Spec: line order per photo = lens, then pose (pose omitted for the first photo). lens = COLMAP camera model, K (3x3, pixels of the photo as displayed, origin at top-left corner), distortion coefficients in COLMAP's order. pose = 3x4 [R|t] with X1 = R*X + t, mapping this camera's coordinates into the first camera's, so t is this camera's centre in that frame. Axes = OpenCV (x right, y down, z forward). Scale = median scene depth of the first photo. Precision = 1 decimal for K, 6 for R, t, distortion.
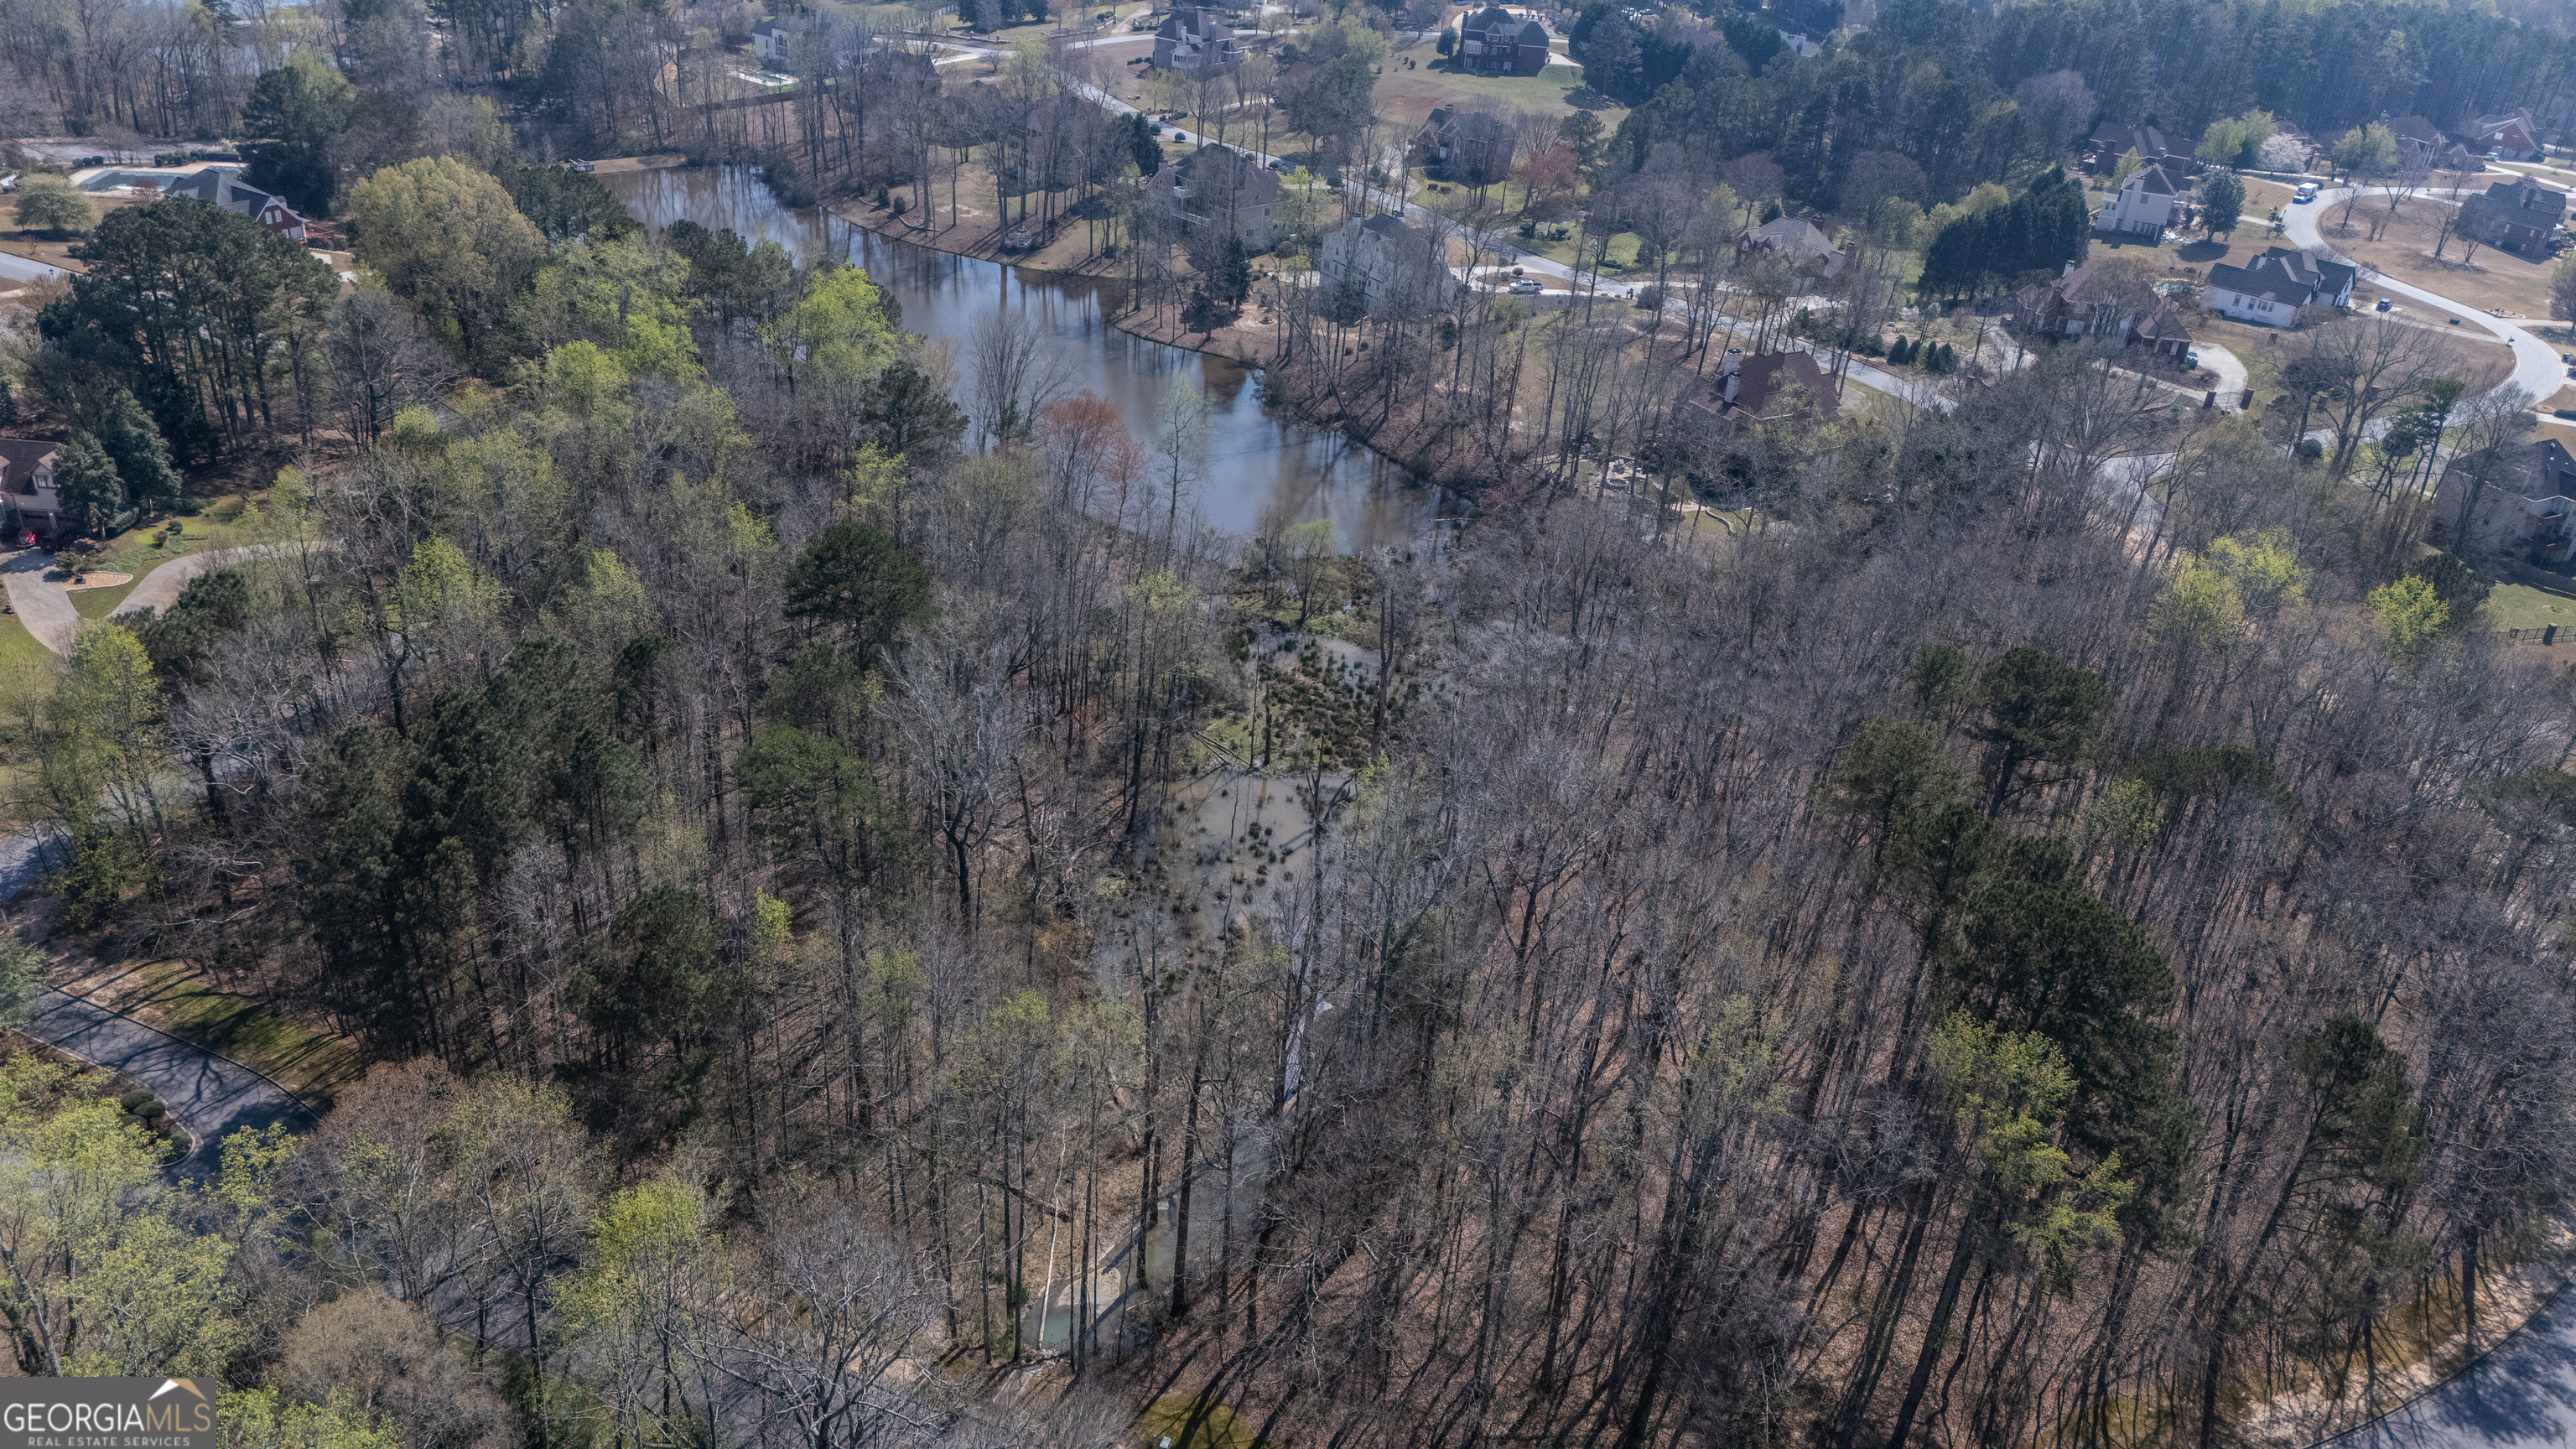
lens RADIAL K [[1890.7, 0, 1283.5], [0, 1890.7, 724.1], [0, 0, 1]] dist [0.066598, -0.070484]
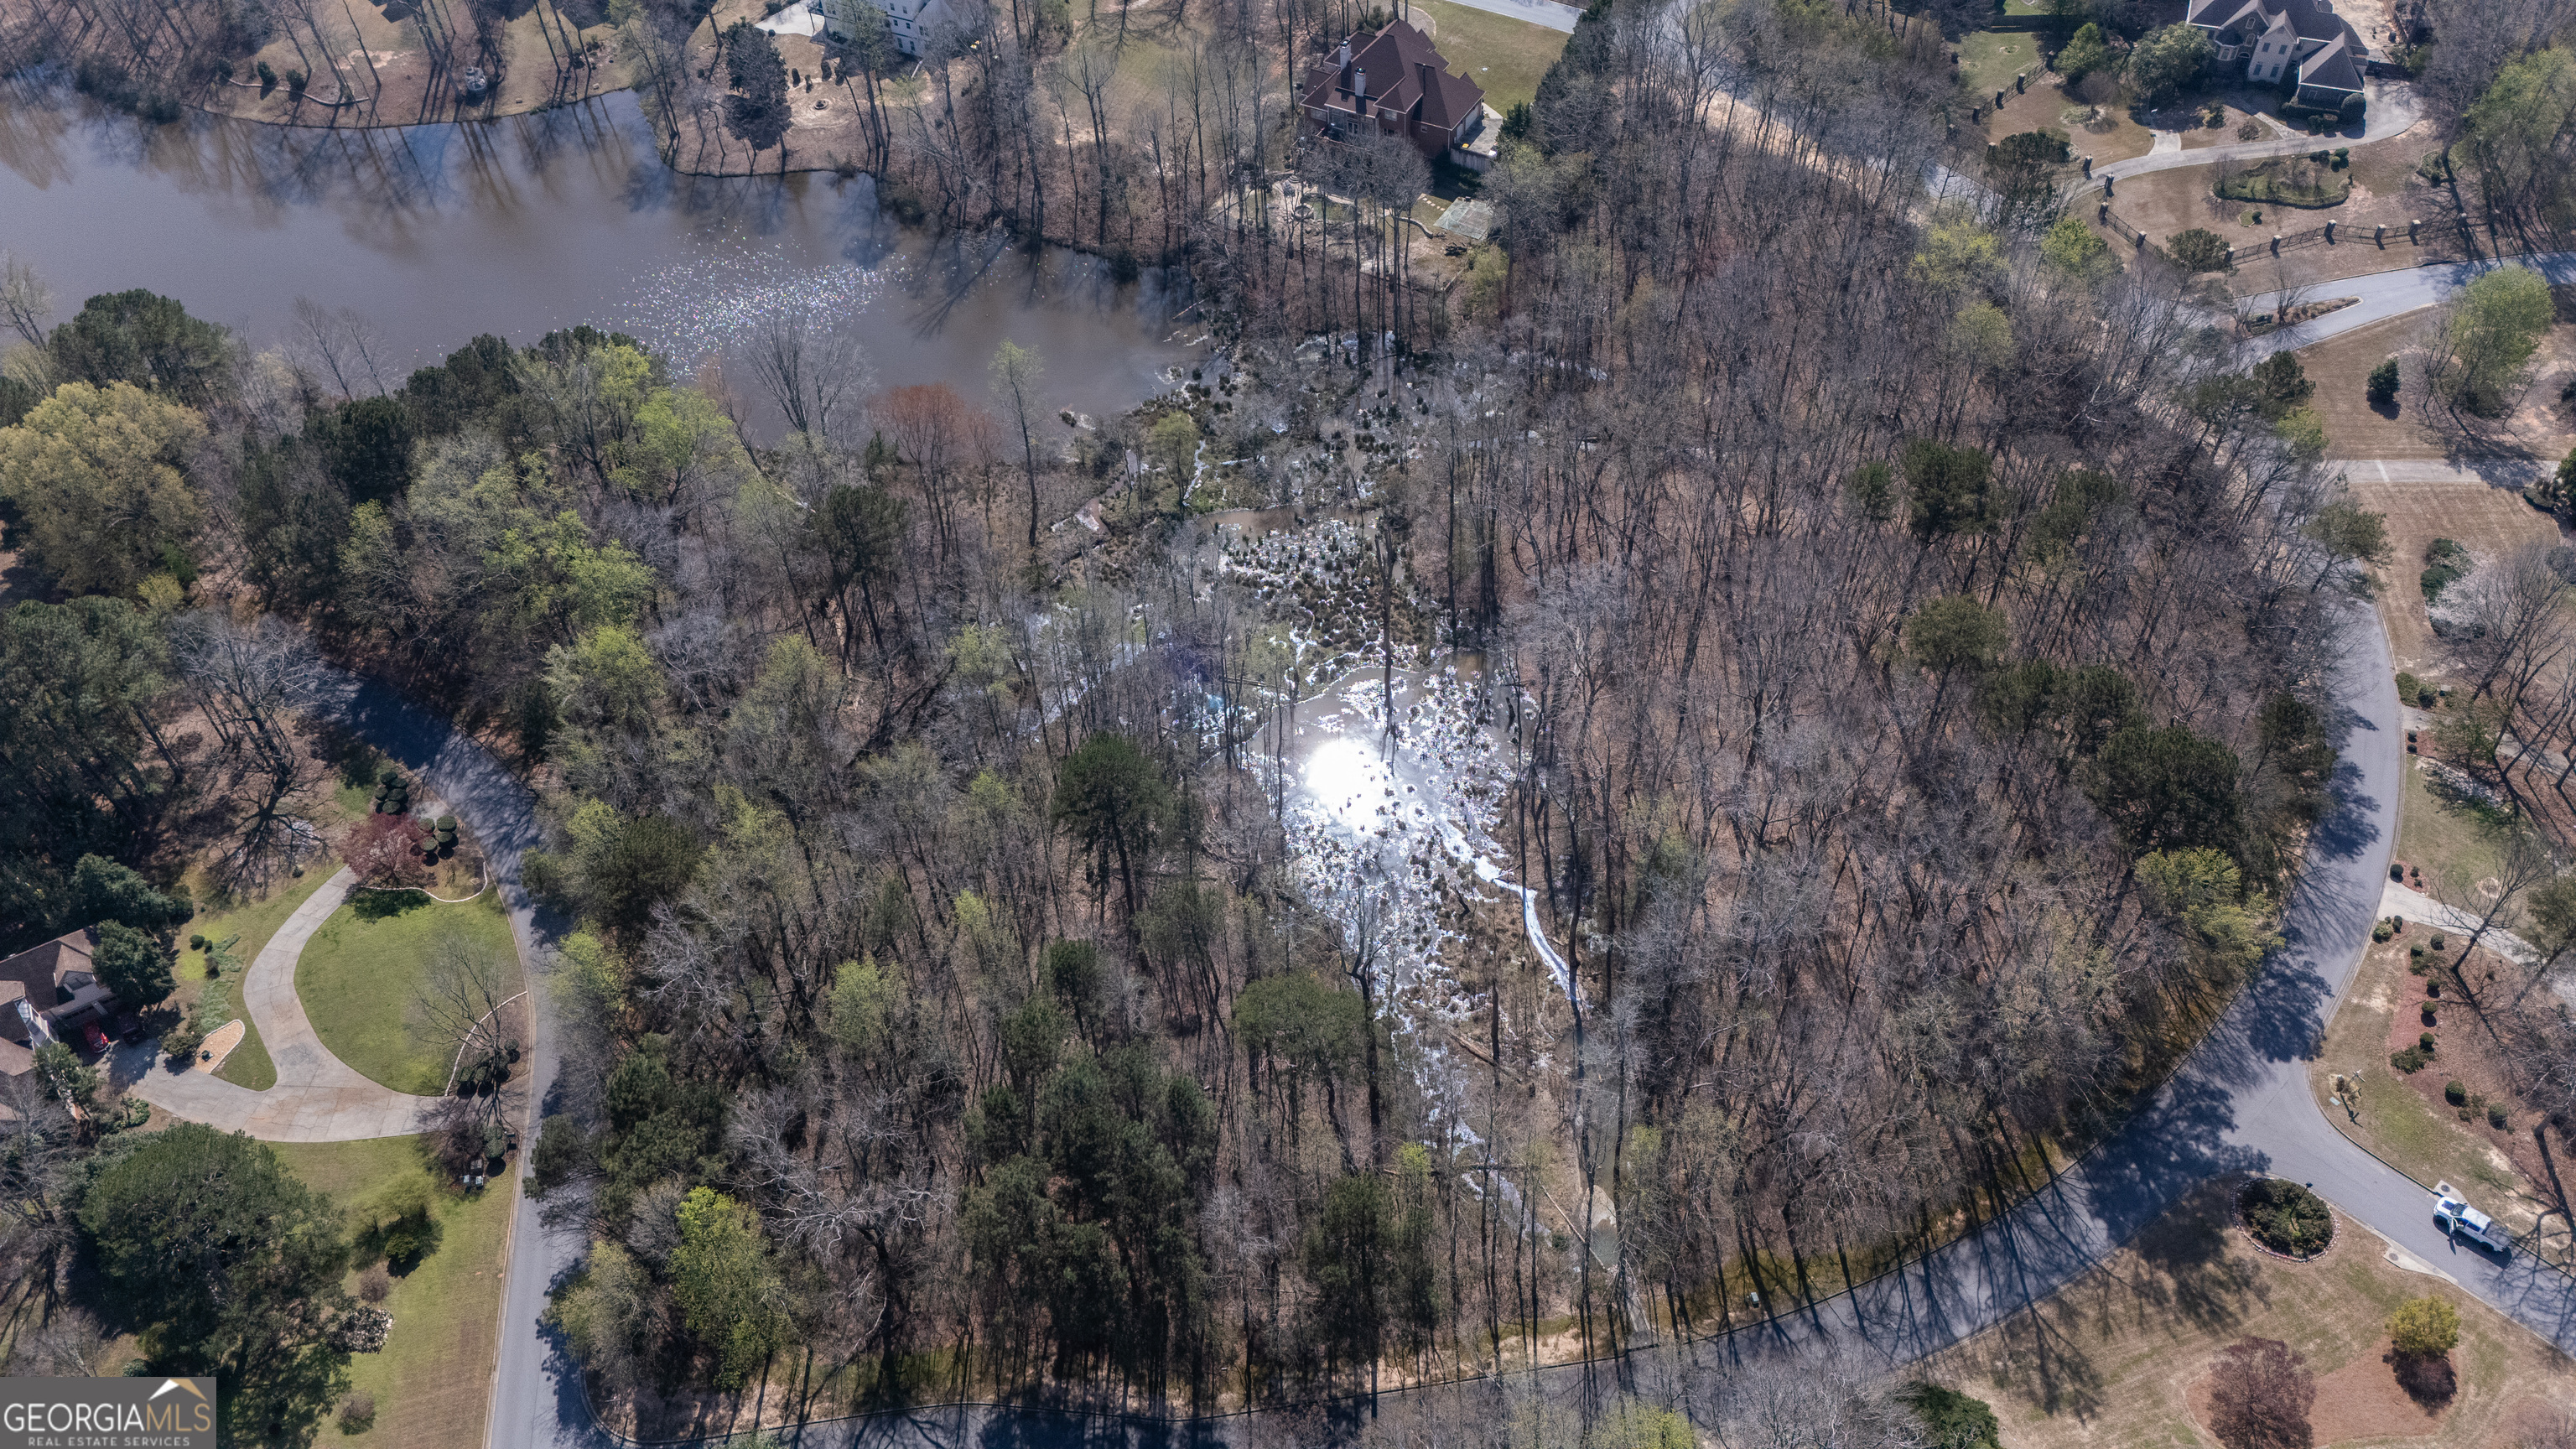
lens RADIAL K [[1890.7, 0, 1281.1], [0, 1890.7, 727.6], [0, 0, 1]] dist [0.066598, -0.070484]
pose [[0.857378, -0.448929, 0.251725, -0.277425], [0.330349, 0.855041, 0.399718, -0.362522], [-0.394681, -0.259552, 0.881397, -0.031514]]
